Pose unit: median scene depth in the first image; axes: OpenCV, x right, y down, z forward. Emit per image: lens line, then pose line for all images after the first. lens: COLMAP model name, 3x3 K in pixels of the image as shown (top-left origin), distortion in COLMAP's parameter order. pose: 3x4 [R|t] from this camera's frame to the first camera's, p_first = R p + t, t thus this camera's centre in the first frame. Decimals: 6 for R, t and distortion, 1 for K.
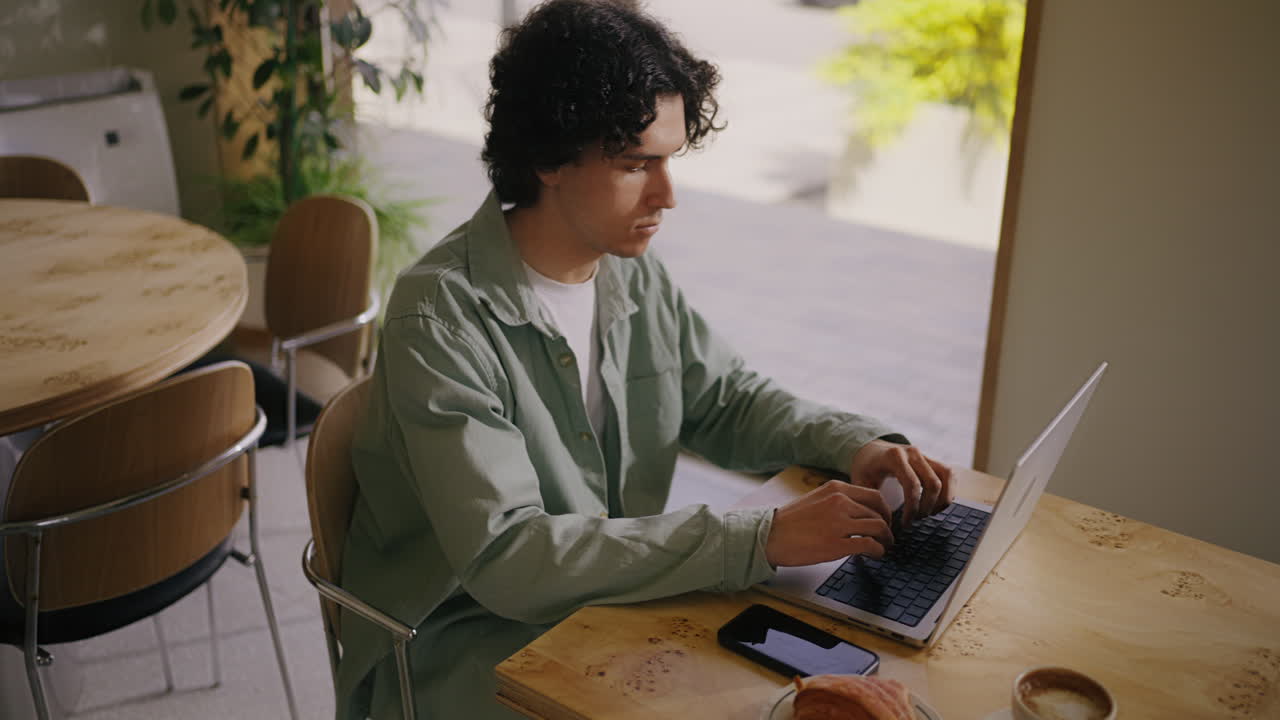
lens RADIAL K [[1080.2, 0, 638.4], [0, 1080.2, 353.7], [0, 0, 1]] dist [0.005011, -0.000106]
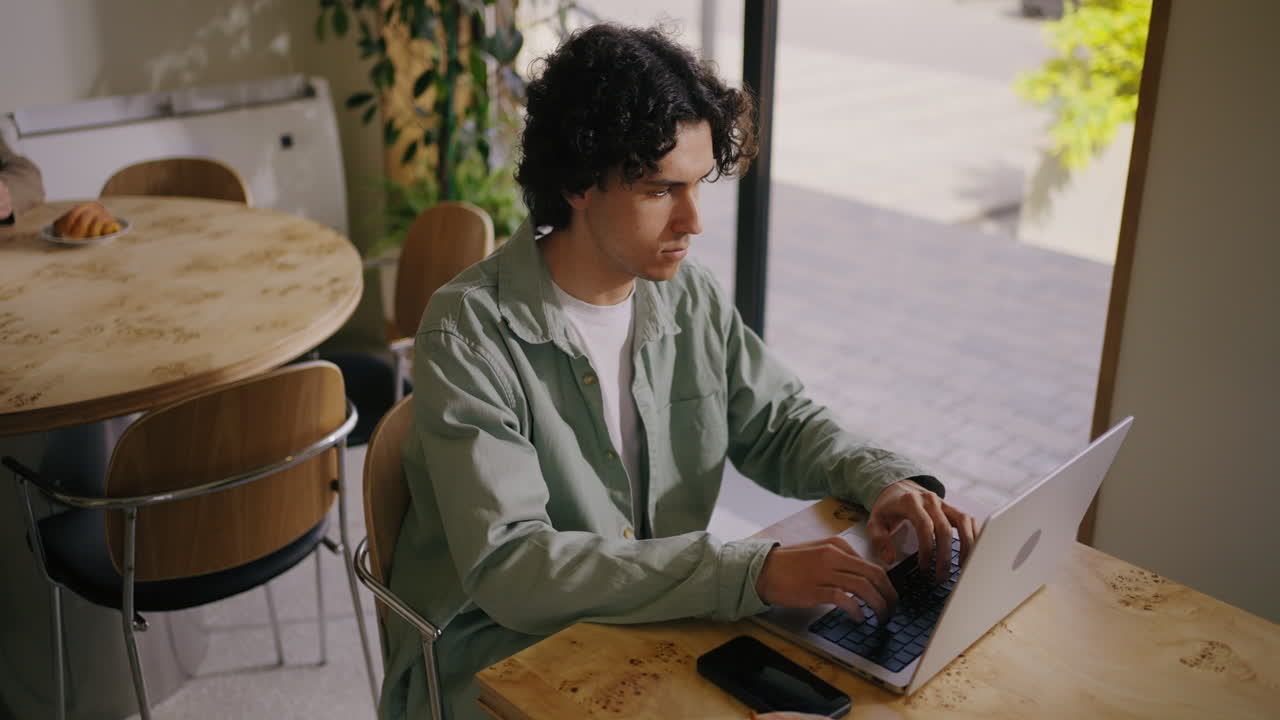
lens RADIAL K [[1083.6, 0, 641.2], [0, 1083.6, 364.8], [0, 0, 1]] dist [-0.036391, 0.086163]
pose [[0.987830, 0.053804, -0.145937, 0.126197], [-0.053763, 0.998545, 0.004227, -0.014643], [0.145952, 0.003670, 0.989285, -0.002863]]
